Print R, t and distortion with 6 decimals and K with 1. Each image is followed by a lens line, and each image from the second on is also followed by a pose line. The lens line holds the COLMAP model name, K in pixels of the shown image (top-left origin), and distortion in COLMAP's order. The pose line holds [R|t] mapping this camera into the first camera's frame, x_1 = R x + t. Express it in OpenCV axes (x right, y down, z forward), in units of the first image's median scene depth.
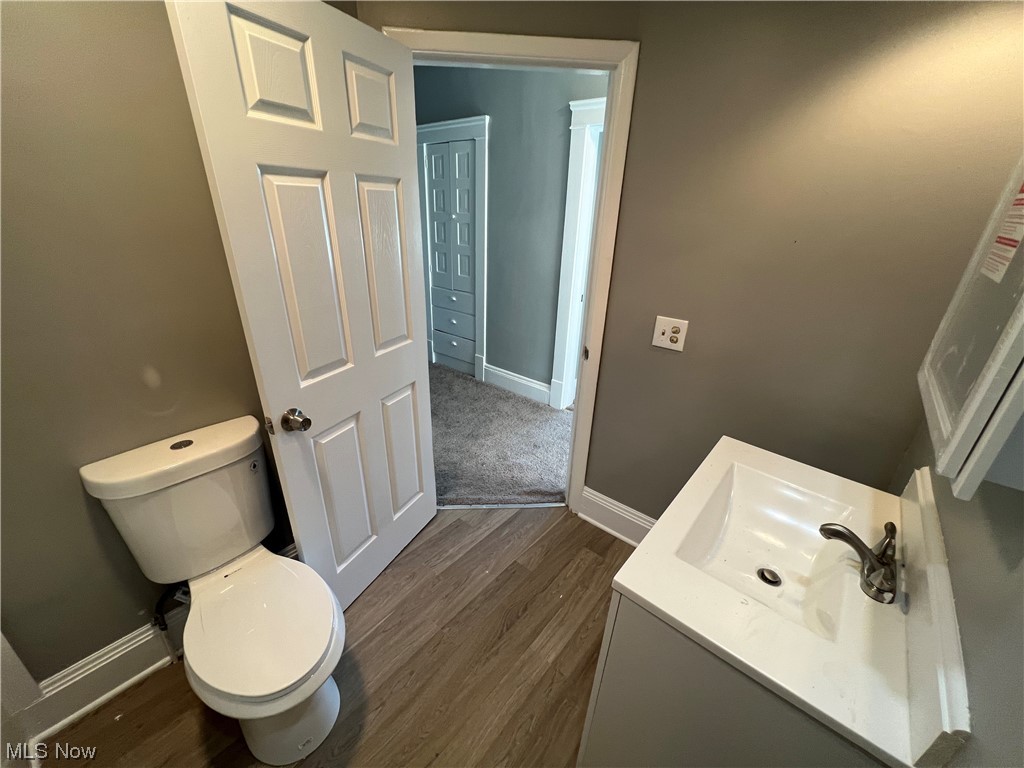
lens RADIAL K [[409.7, 0, 510.8], [0, 409.7, 386.6], [0, 0, 1]] dist [-0.000360, -0.000014]
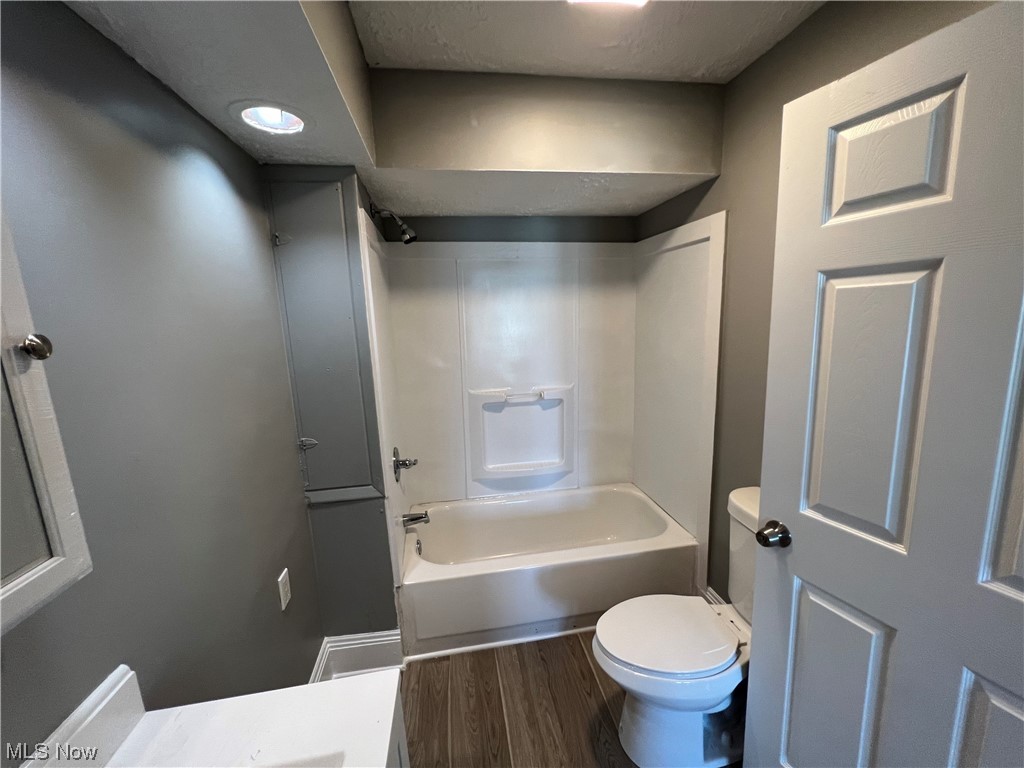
lens RADIAL K [[409.7, 0, 510.8], [0, 409.7, 386.6], [0, 0, 1]] dist [-0.000360, -0.000014]
pose [[-0.656341, 0.126943, -0.743708, 0.459370], [-0.285027, 0.870972, 0.400209, -0.377602], [0.698552, 0.474651, -0.535473, 0.883140]]
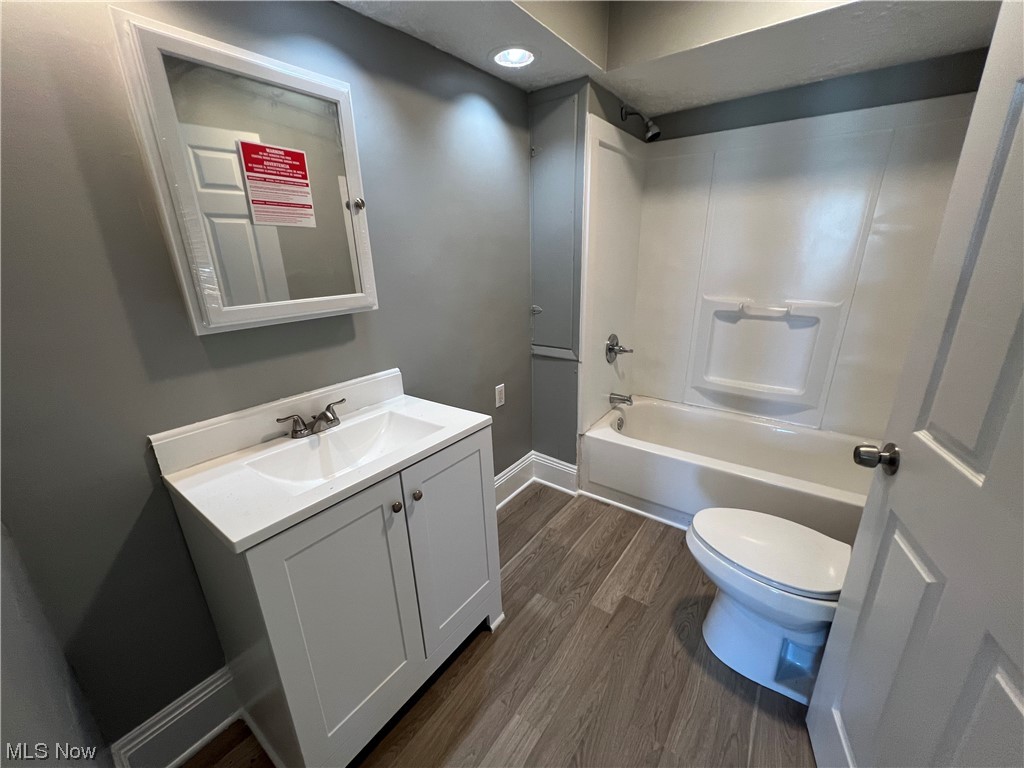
lens RADIAL K [[409.7, 0, 510.8], [0, 409.7, 386.6], [0, 0, 1]] dist [-0.000360, -0.000014]
pose [[-0.998402, 0.012273, -0.055164, 0.168569], [-0.027646, 0.745282, 0.666177, -0.461056], [0.049289, 0.666637, -0.743751, 1.365268]]
